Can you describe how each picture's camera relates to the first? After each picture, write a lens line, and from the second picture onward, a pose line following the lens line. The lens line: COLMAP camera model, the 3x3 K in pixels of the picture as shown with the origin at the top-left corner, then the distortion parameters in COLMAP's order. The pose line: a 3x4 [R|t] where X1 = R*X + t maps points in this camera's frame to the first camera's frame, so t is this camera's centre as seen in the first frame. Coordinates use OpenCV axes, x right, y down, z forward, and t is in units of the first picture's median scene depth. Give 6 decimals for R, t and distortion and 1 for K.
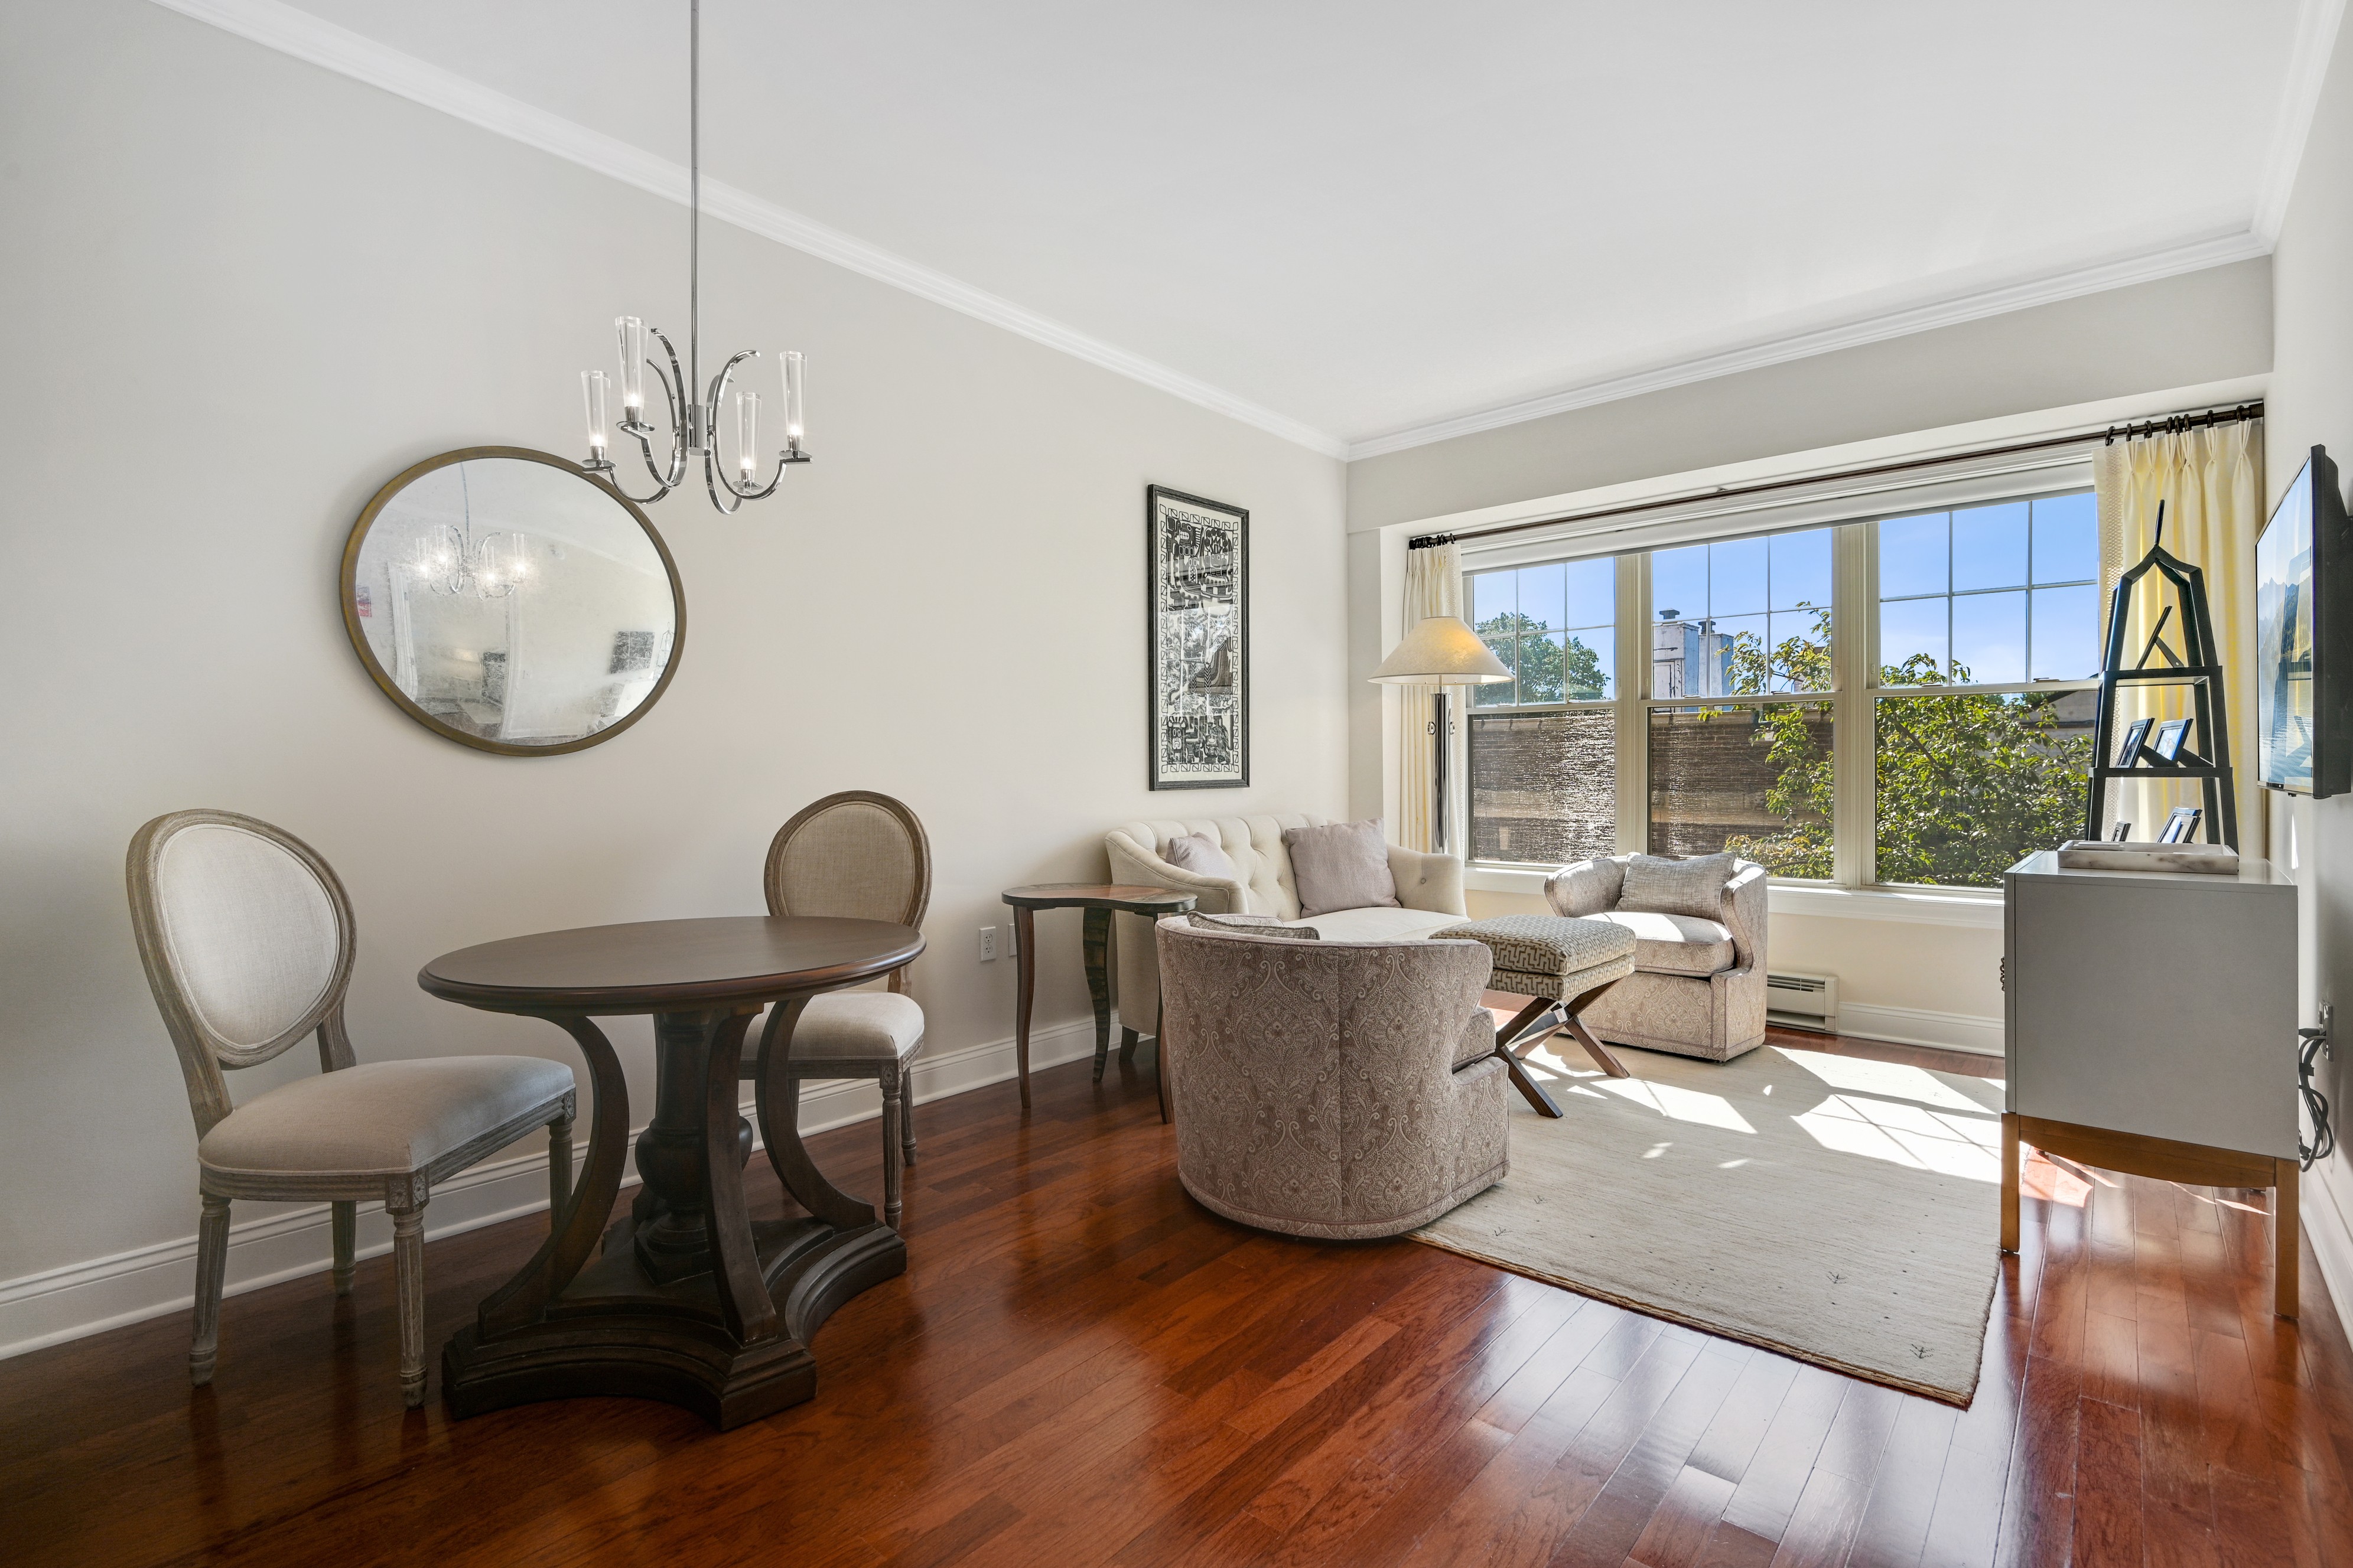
lens RADIAL K [[1094.9, 0, 1183.4], [0, 1094.9, 788.2], [0, 0, 1]] dist [-0.018412, -0.000002]
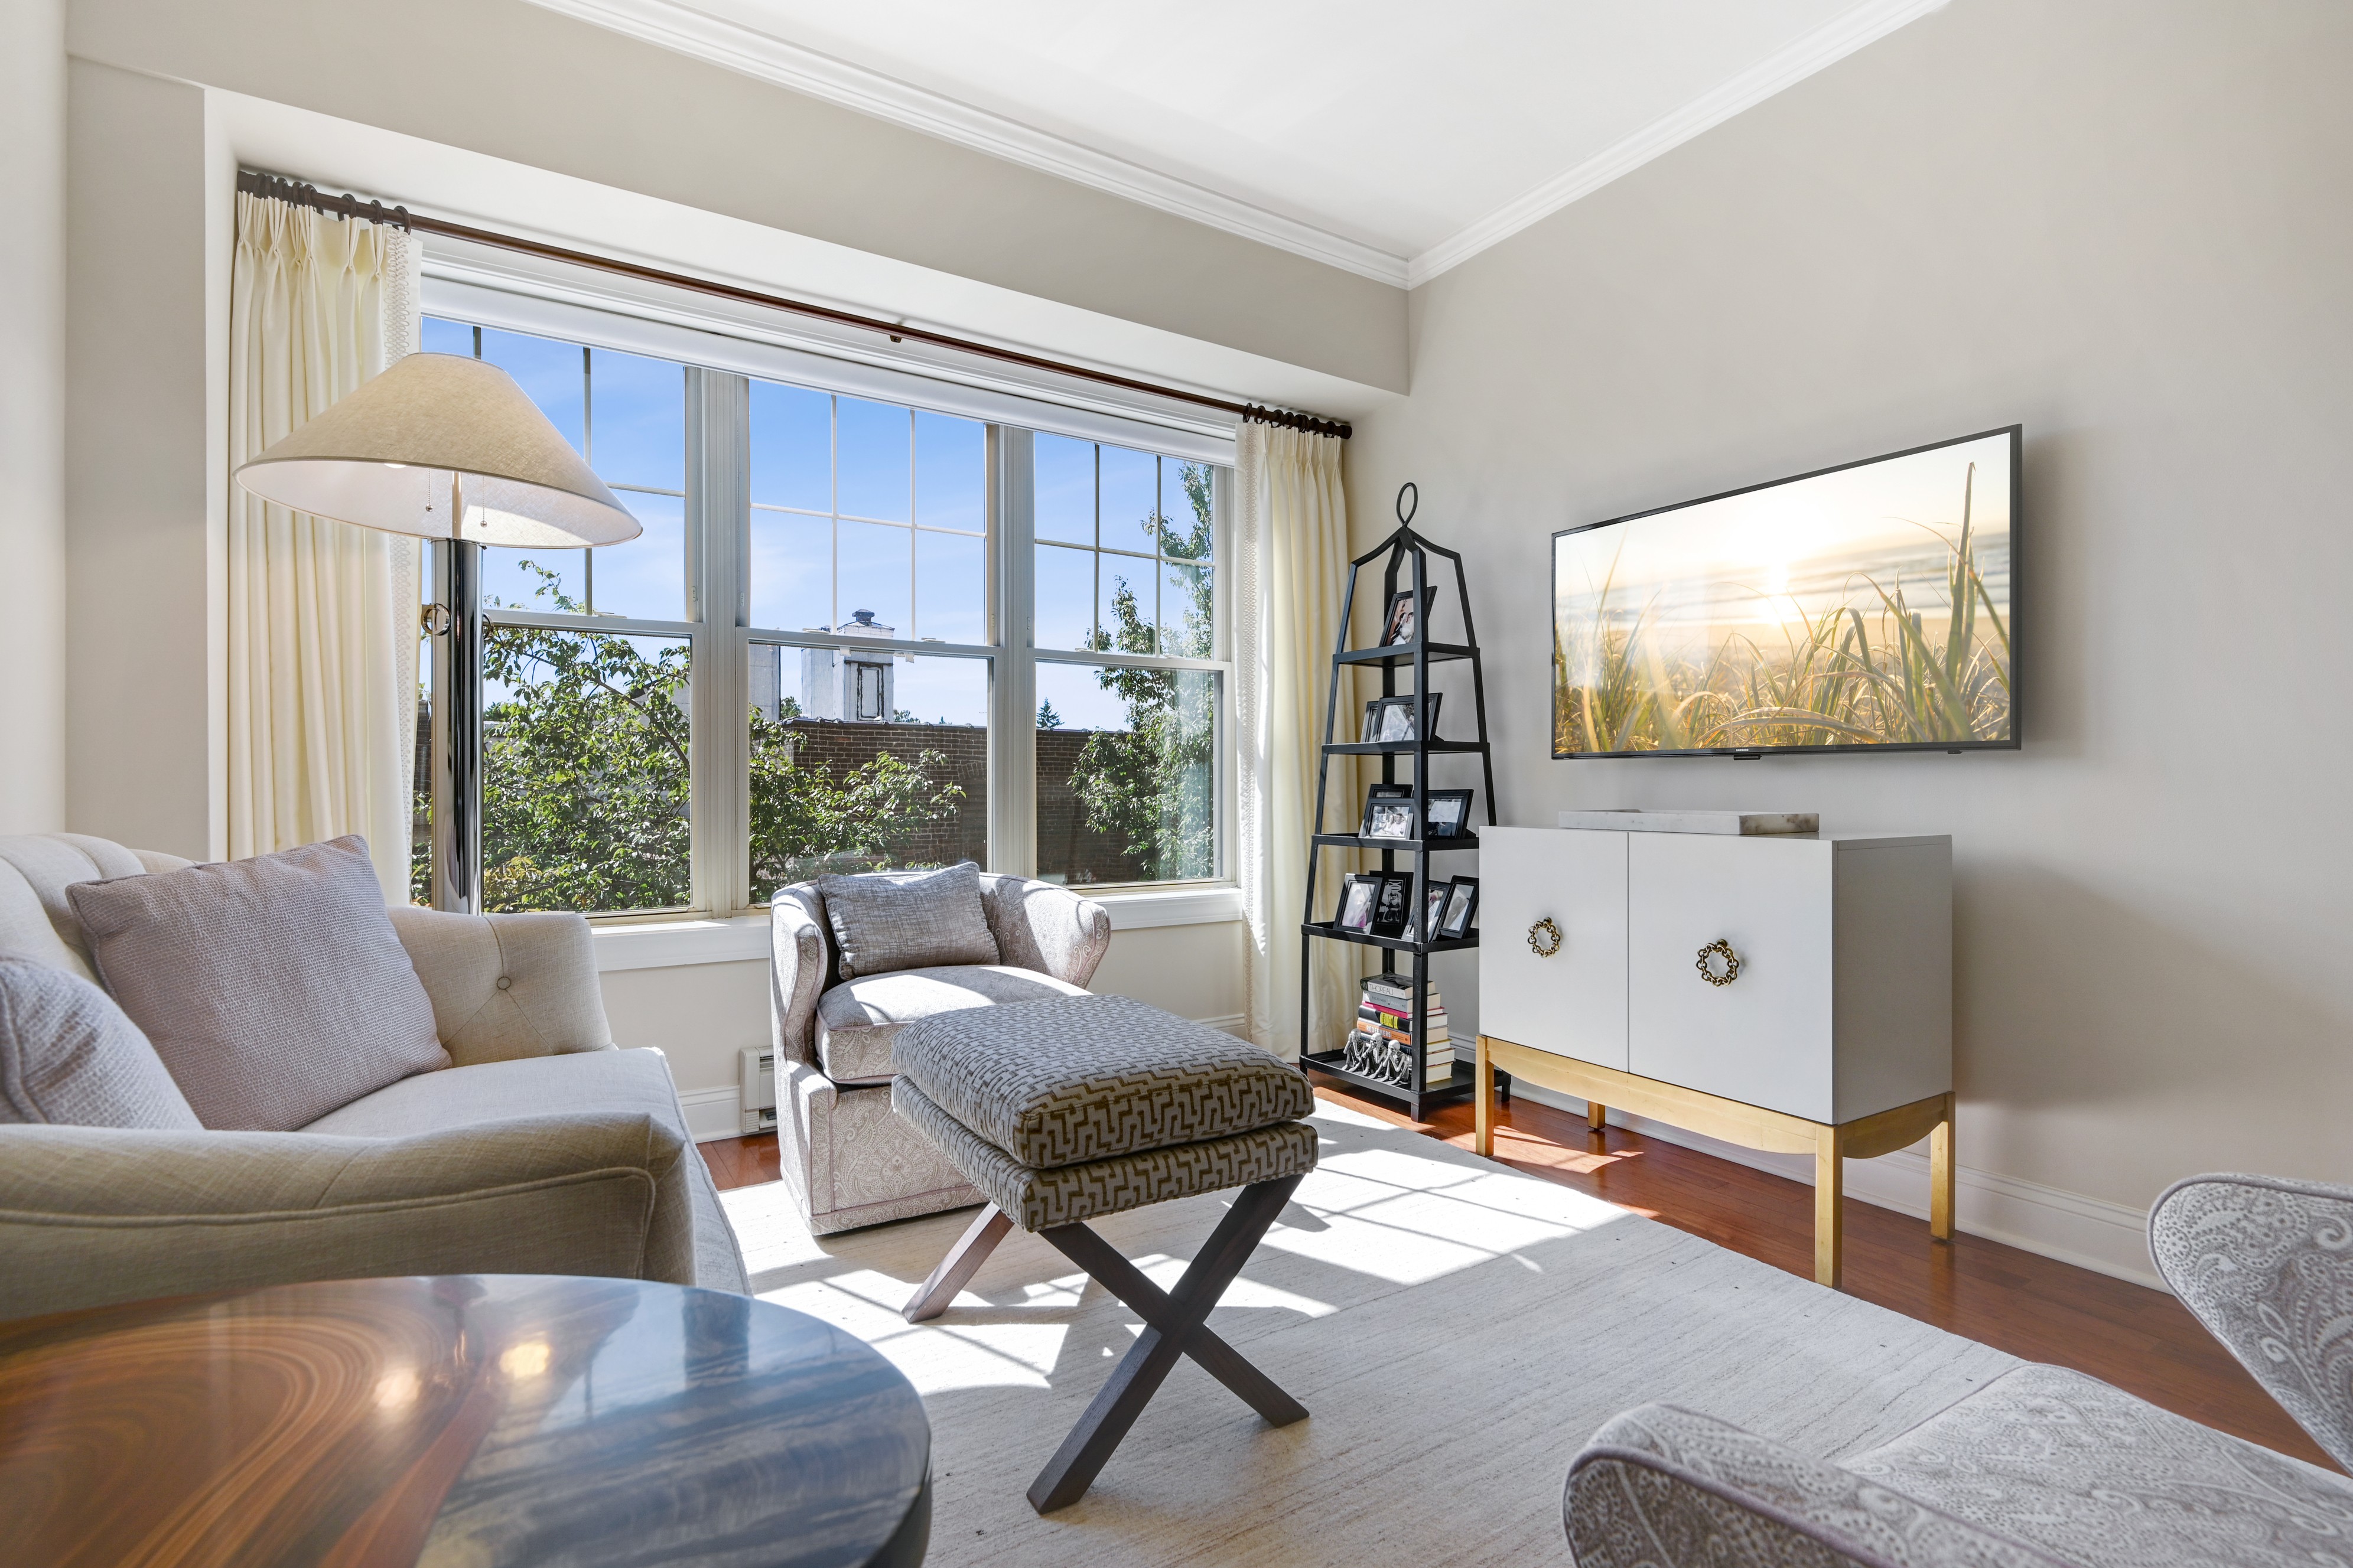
lens RADIAL K [[1094.9, 0, 1183.4], [0, 1094.9, 788.2], [0, 0, 1]] dist [-0.018412, -0.000002]
pose [[0.273992, 0.006382, 0.961711, -0.097144], [0.016941, 0.999791, -0.011461, 0.020971], [-0.961583, 0.019433, 0.273826, 0.652144]]
